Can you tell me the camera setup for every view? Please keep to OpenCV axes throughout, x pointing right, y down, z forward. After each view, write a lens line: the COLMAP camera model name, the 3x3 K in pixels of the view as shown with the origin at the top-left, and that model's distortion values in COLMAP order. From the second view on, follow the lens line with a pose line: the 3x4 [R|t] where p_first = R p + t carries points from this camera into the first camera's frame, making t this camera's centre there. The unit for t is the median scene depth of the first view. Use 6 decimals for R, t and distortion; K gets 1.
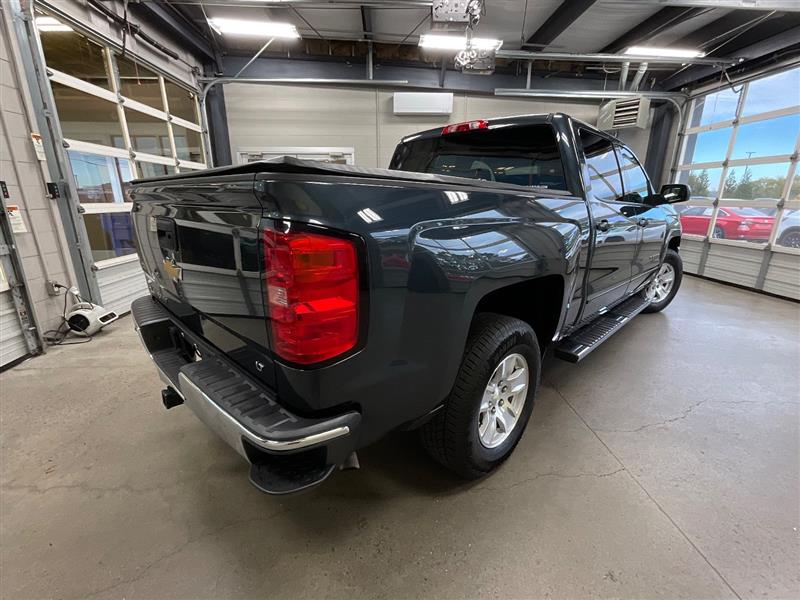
lens RADIAL K [[360.8, 0, 401.5], [0, 360.8, 299.3], [0, 0, 1]] dist [0.001140, -0.000584]
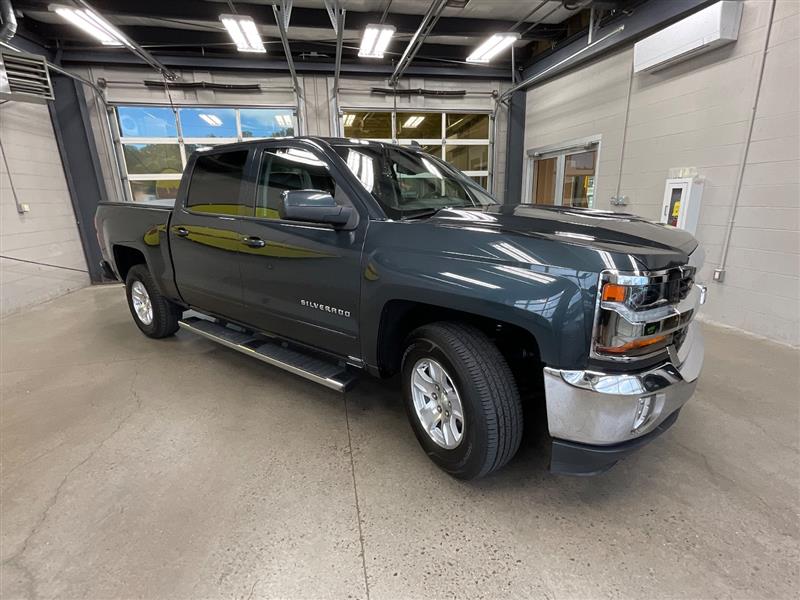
lens RADIAL K [[386.9, 0, 401.4], [0, 386.9, 299.7], [0, 0, 1]] dist [-0.000140, 0.000054]
pose [[0.152402, 0.250986, -0.955918, 0.850498], [-0.250162, 0.945516, 0.208371, -0.189673], [0.956134, 0.207378, 0.206885, 0.626029]]
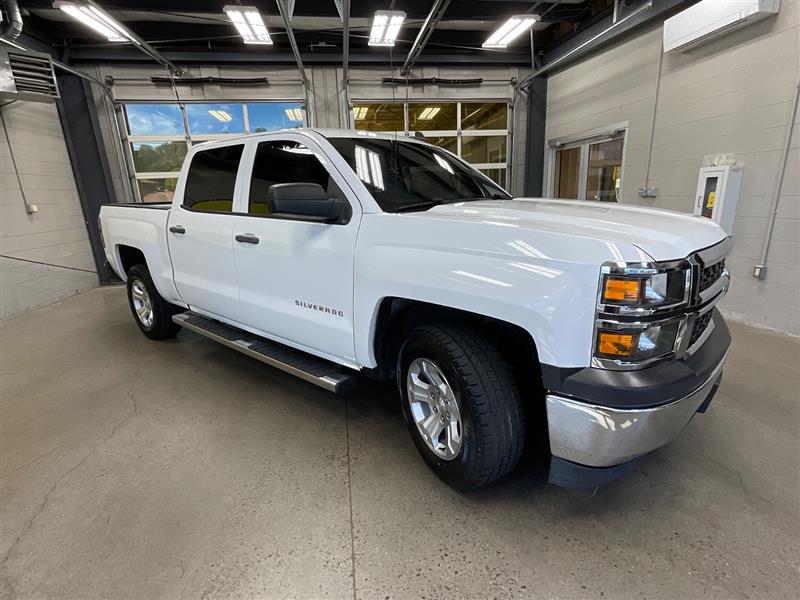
lens RADIAL K [[402.4, 0, 401.5], [0, 402.4, 299.6], [0, 0, 1]] dist [-0.000645, 0.000710]
pose [[0.108960, 0.250222, -0.962038, 0.841835], [-0.237747, 0.946272, 0.219194, -0.191481], [0.965196, 0.204838, 0.162595, 0.644863]]
